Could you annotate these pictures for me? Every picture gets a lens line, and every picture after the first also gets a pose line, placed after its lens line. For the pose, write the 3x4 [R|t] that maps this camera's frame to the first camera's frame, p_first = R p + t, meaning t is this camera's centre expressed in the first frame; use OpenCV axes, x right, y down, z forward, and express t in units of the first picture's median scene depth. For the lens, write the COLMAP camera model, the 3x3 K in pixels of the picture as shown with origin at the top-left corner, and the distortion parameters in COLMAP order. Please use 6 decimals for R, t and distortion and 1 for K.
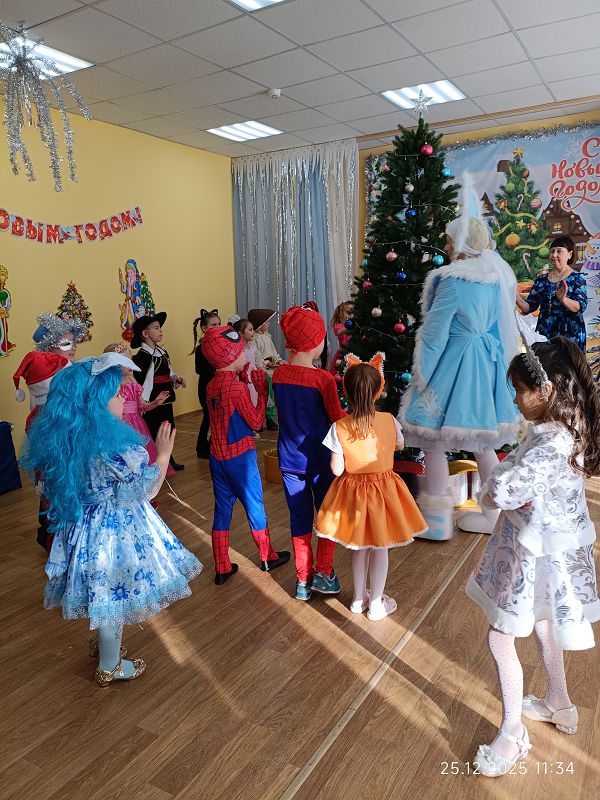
lens RADIAL K [[609.0, 0, 296.1], [0, 609.0, 399.3], [0, 0, 1]] dist [0.039270, -0.094969]
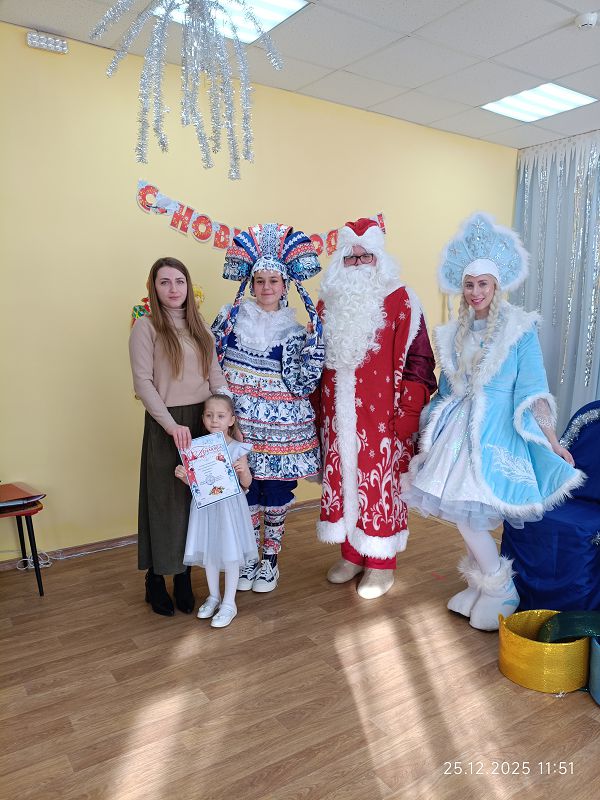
lens RADIAL K [[609.0, 0, 301.8], [0, 609.0, 398.3], [0, 0, 1]] dist [0.039270, -0.094969]
pose [[0.902677, 0.094850, -0.419736, -0.001917], [-0.111264, 0.993682, -0.014736, -0.058980], [0.415686, 0.060003, 0.907527, 0.269822]]
